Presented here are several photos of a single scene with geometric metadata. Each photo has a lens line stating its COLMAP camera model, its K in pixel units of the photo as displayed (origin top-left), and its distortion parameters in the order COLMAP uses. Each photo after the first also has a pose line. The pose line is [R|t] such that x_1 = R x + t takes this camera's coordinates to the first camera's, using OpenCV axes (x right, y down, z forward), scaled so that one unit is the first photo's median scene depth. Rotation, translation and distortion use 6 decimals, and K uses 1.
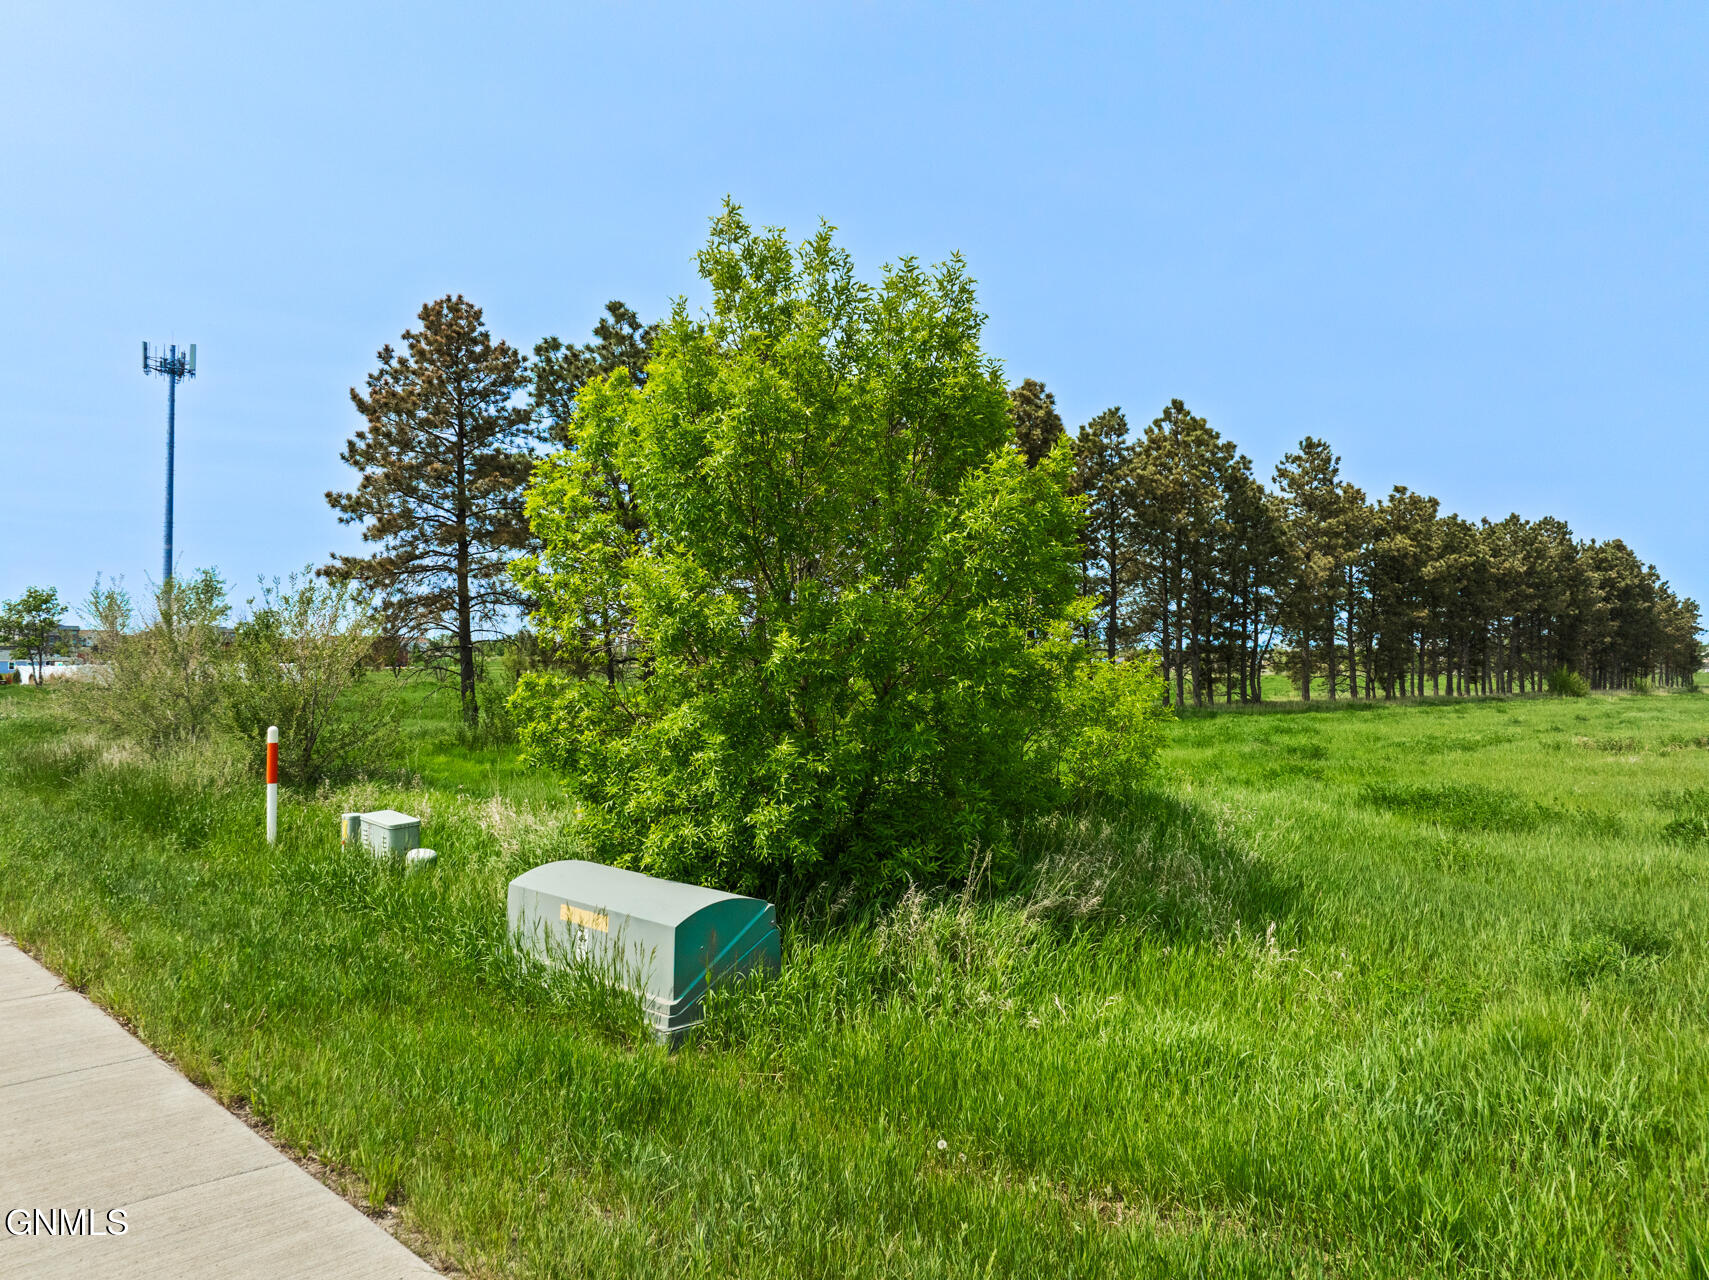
lens RADIAL K [[1214.2, 0, 861.9], [0, 1214.2, 644.0], [0, 0, 1]] dist [-0.021004, -0.008940]
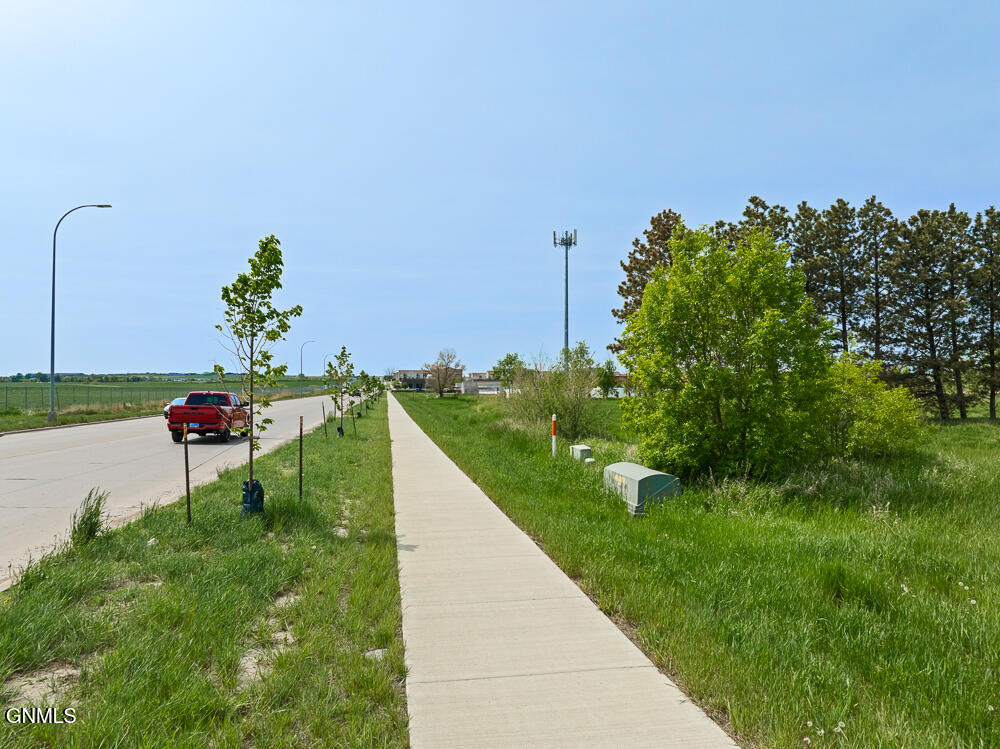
lens RADIAL K [[710.5, 0, 499.0], [0, 710.5, 376.1], [0, 0, 1]] dist [-0.021004, -0.008940]
pose [[0.809116, -0.011399, -0.587538, 0.135843], [0.012050, 0.999923, -0.002804, -0.005958], [0.587525, -0.004811, 0.809192, -0.142207]]
